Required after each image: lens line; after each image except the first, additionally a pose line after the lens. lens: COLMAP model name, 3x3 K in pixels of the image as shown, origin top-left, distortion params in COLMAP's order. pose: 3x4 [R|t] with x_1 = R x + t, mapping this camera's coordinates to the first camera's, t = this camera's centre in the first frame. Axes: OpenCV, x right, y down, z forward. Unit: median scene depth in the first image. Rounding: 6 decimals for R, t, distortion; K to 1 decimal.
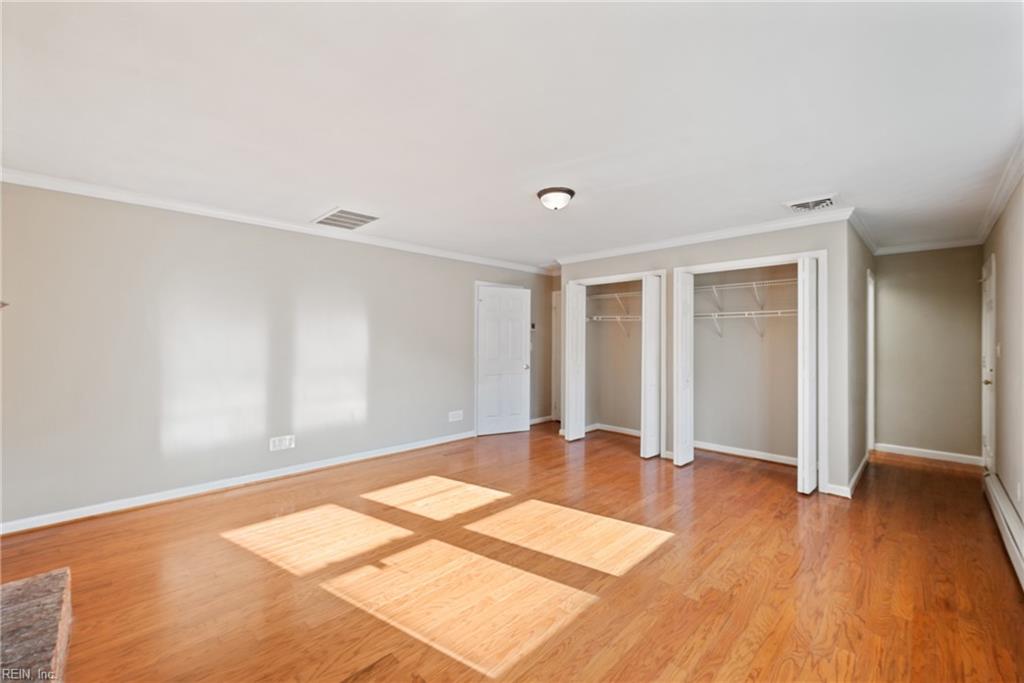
lens RADIAL K [[411.9, 0, 512.0], [0, 411.9, 341.5], [0, 0, 1]] dist [-0.000300, -0.000013]
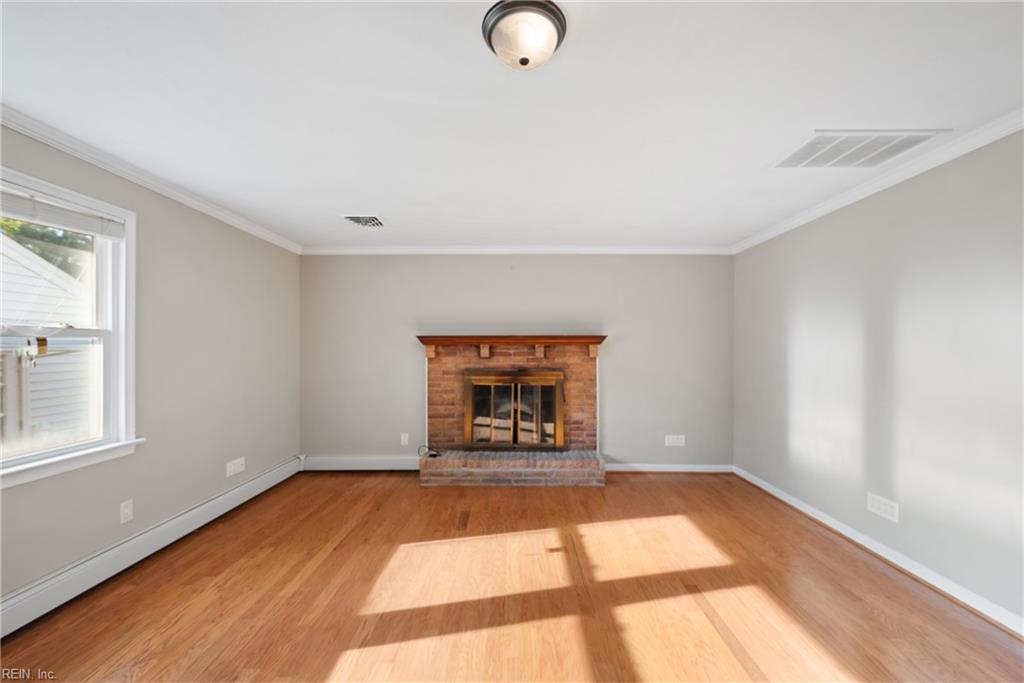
lens RADIAL K [[423.4, 0, 512.0], [0, 423.4, 341.5], [0, 0, 1]] dist [0.000314, 0.000090]
pose [[-0.721309, -0.017170, -0.692400, 0.554241], [-0.012142, 0.999853, -0.012144, -0.011355], [0.692507, -0.000352, -0.721411, 1.660021]]
